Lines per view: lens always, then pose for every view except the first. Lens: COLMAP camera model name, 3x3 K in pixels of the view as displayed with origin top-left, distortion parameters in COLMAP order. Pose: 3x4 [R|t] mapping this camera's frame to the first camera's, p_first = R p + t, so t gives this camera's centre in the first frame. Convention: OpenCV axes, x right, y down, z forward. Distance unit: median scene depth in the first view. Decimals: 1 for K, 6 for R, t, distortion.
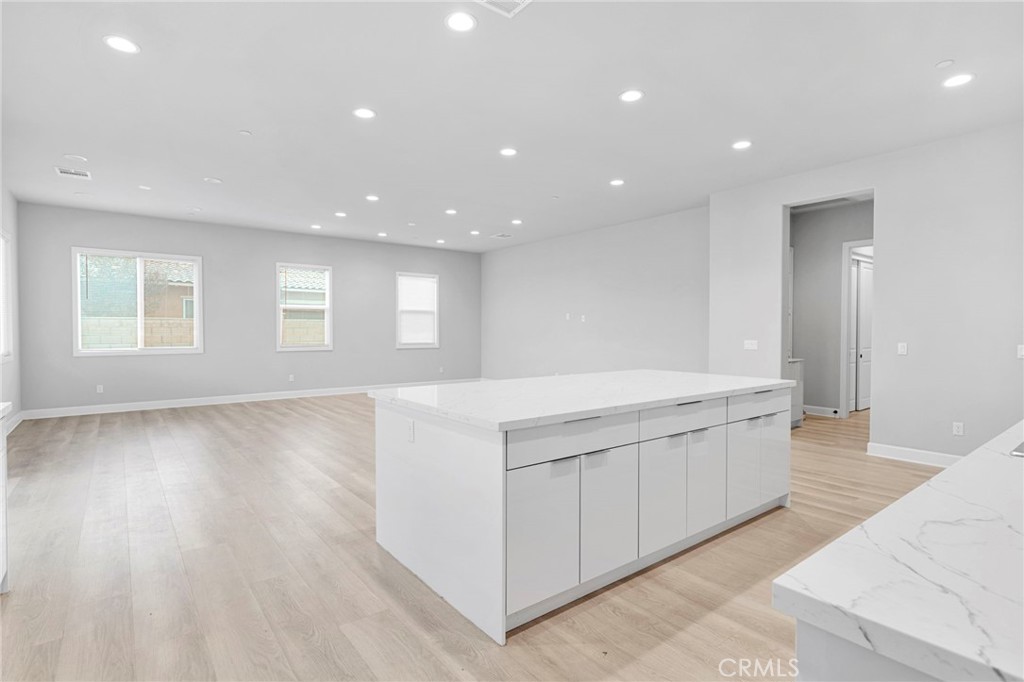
lens RADIAL K [[493.6, 0, 512.7], [0, 493.6, 338.3], [0, 0, 1]] dist [0.004241, 0.000705]
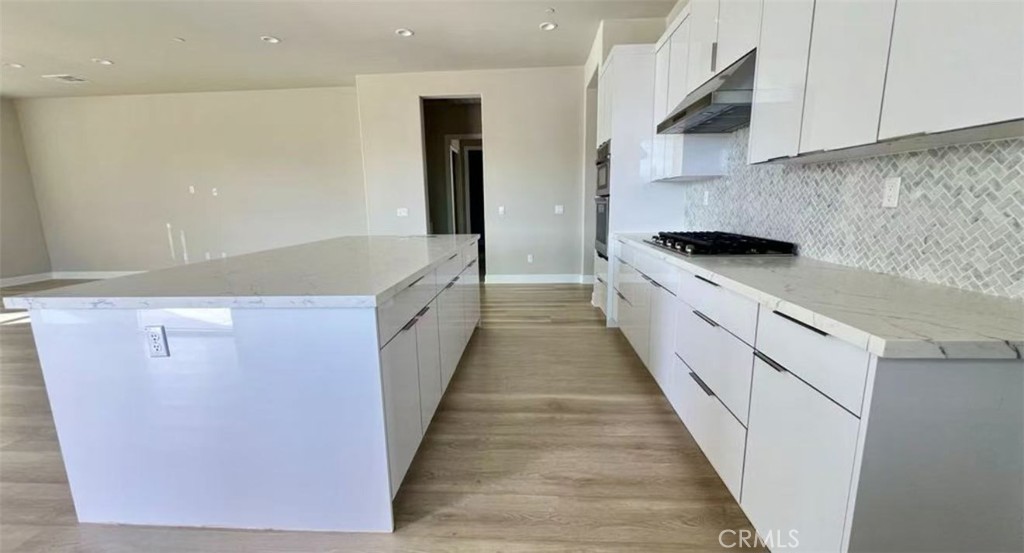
lens RADIAL K [[408.7, 0, 510.1], [0, 408.7, 277.0], [0, 0, 1]] dist [0.000185, 0.000159]
pose [[0.669889, -0.146649, 0.727834, -0.222472], [0.032977, 0.985209, 0.168155, 0.020503], [-0.741728, -0.088643, 0.664817, 0.233161]]
